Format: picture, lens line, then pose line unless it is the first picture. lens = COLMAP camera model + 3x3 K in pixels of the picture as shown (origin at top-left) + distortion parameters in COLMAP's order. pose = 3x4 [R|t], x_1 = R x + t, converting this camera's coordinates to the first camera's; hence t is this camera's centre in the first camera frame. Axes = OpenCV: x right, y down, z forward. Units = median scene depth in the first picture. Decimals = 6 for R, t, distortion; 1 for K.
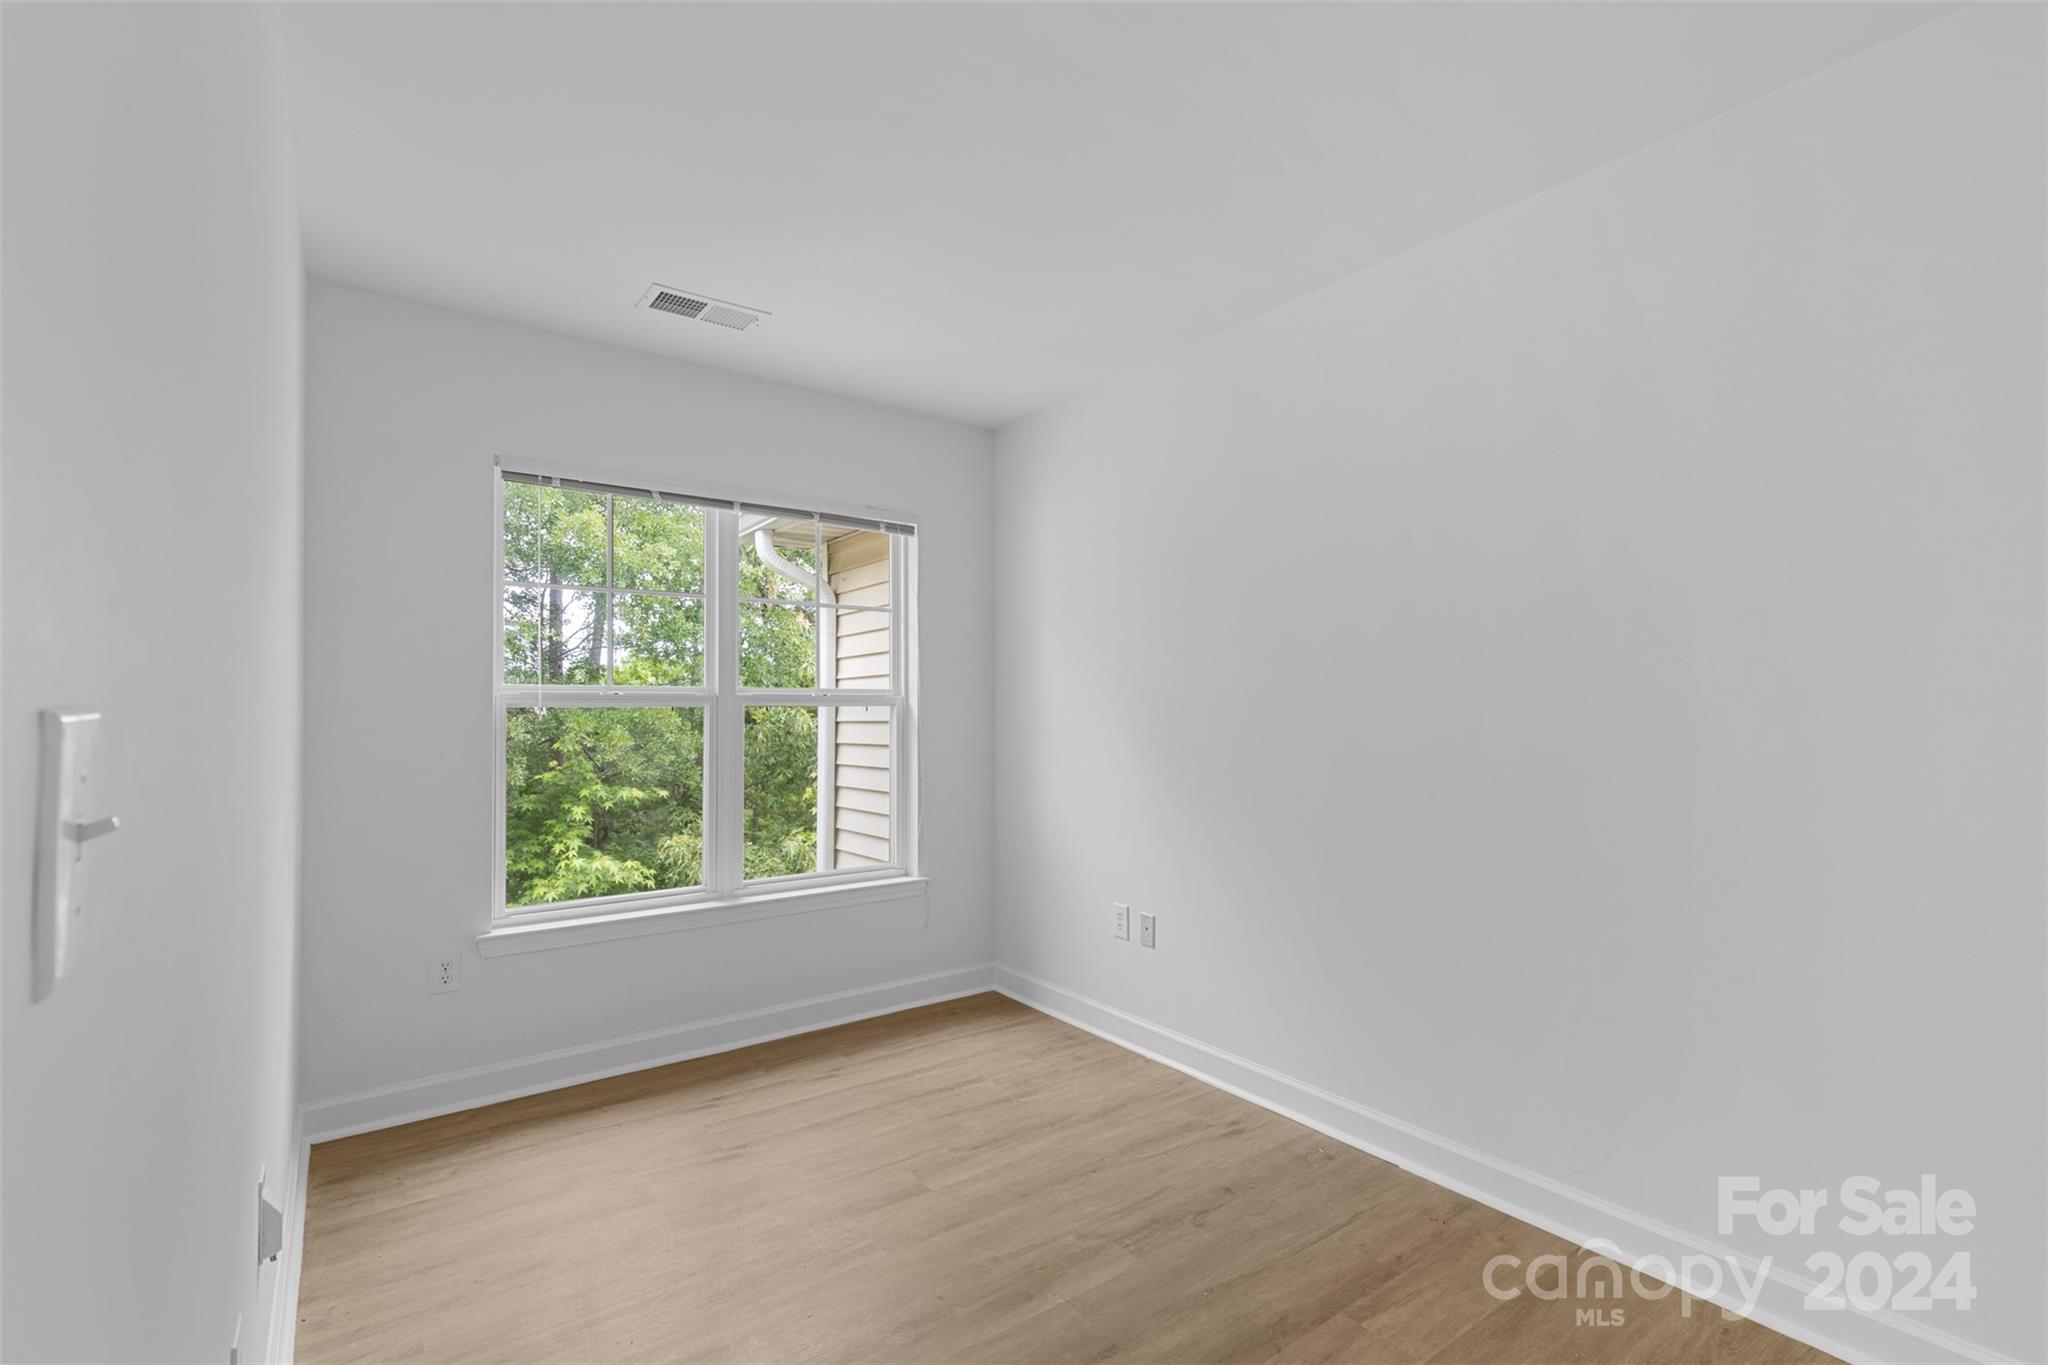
lens RADIAL K [[927.0, 0, 1038.9], [0, 927.0, 706.2], [0, 0, 1]] dist [0.009631, 0.000028]
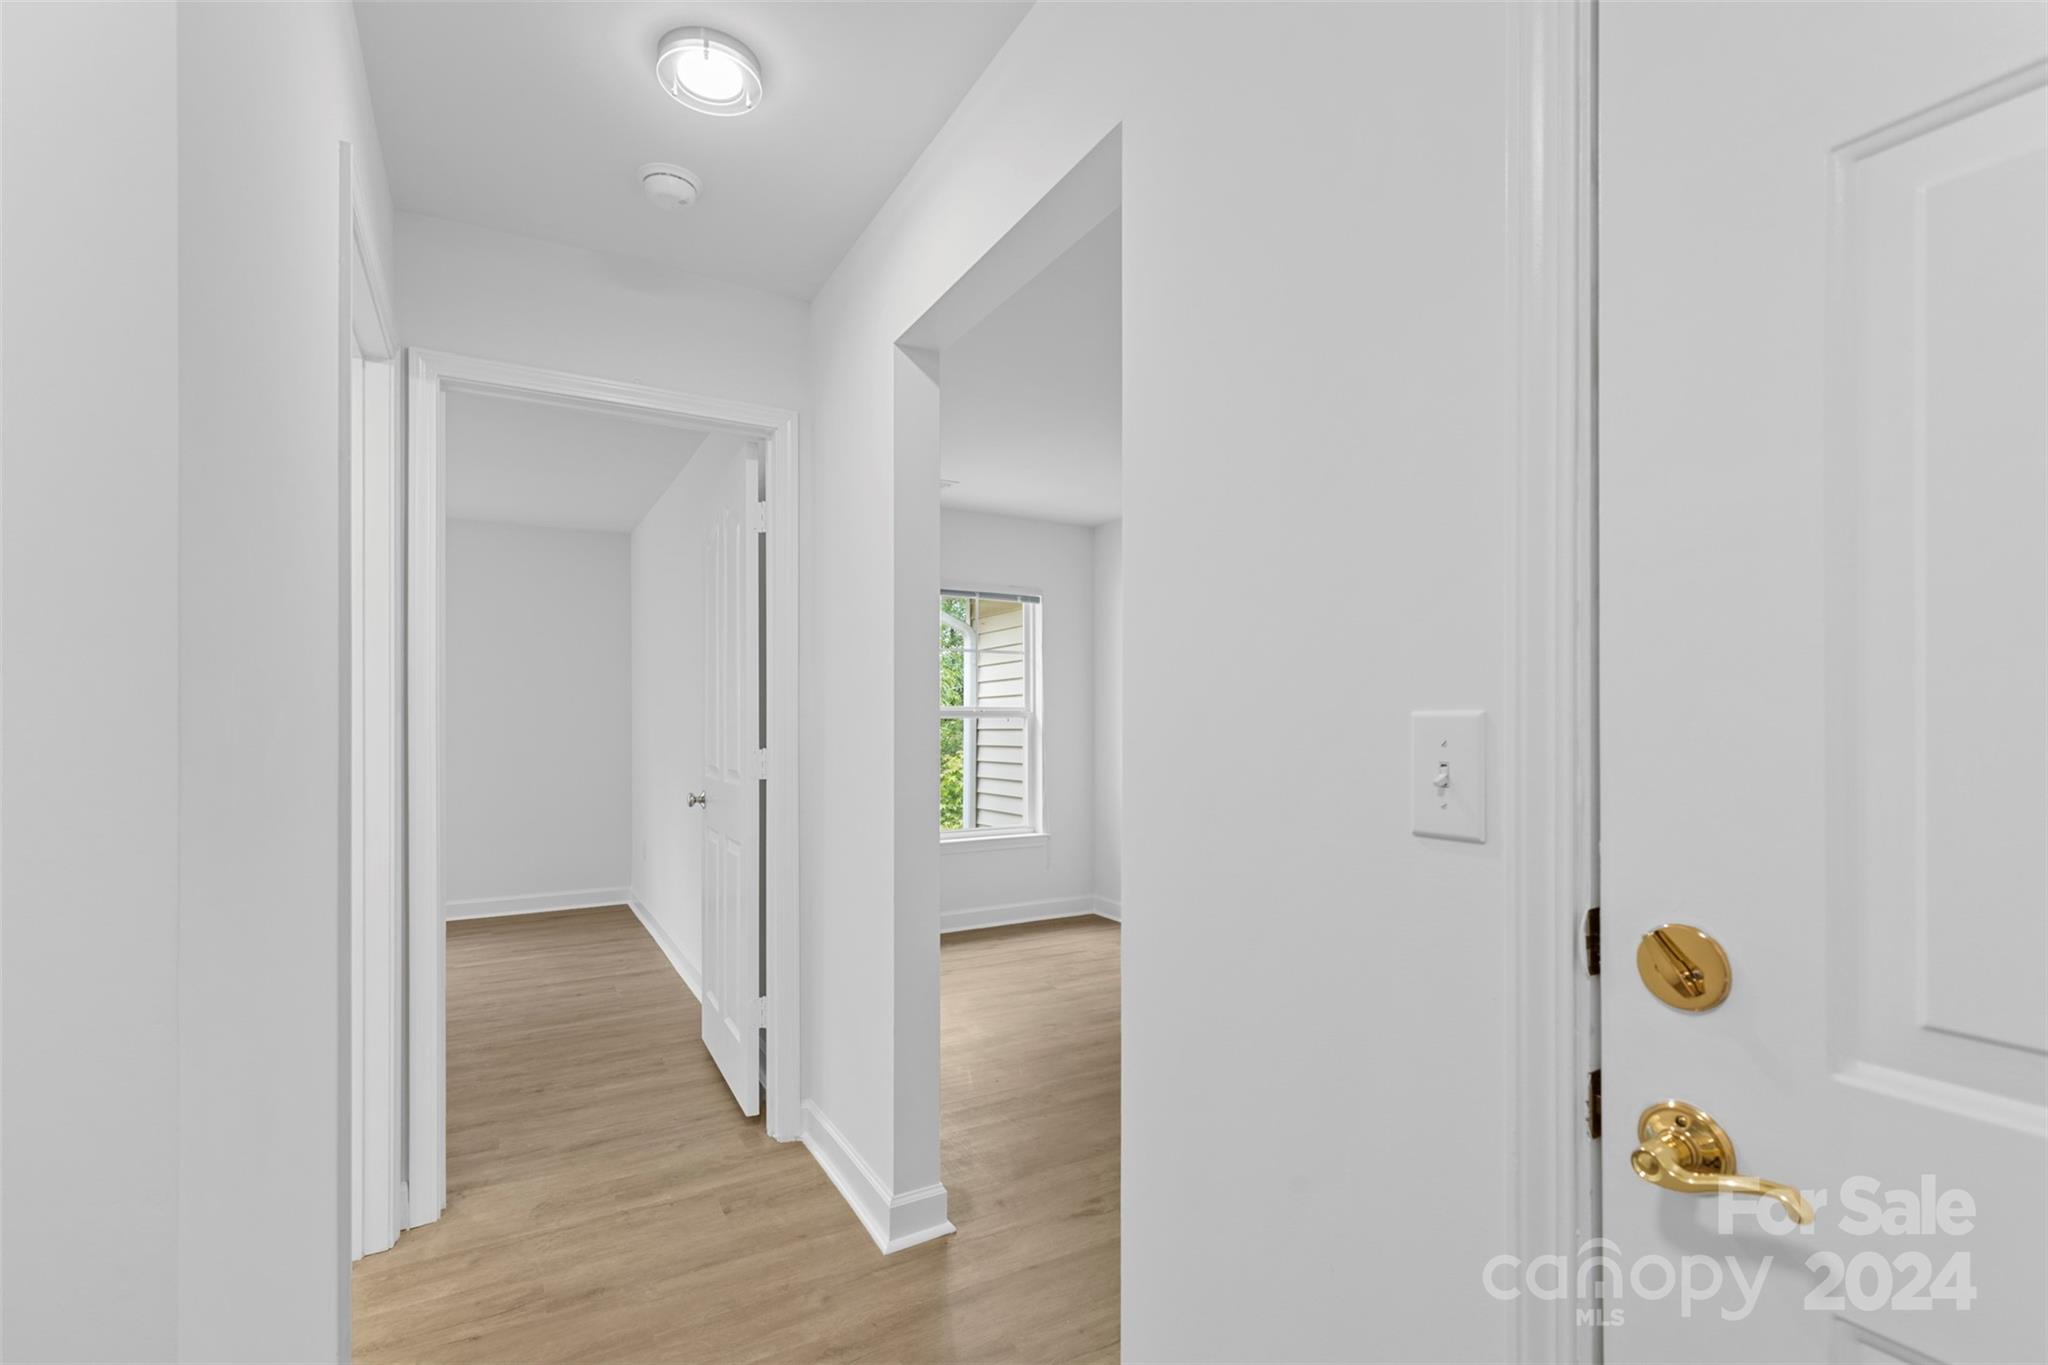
lens RADIAL K [[927.0, 0, 1038.9], [0, 927.0, 706.2], [0, 0, 1]] dist [0.009631, 0.000028]
pose [[0.993837, -0.000959, -0.110850, 0.028708], [-0.000137, 0.999951, -0.009877, -0.005166], [0.110854, 0.009831, 0.993788, -0.473836]]
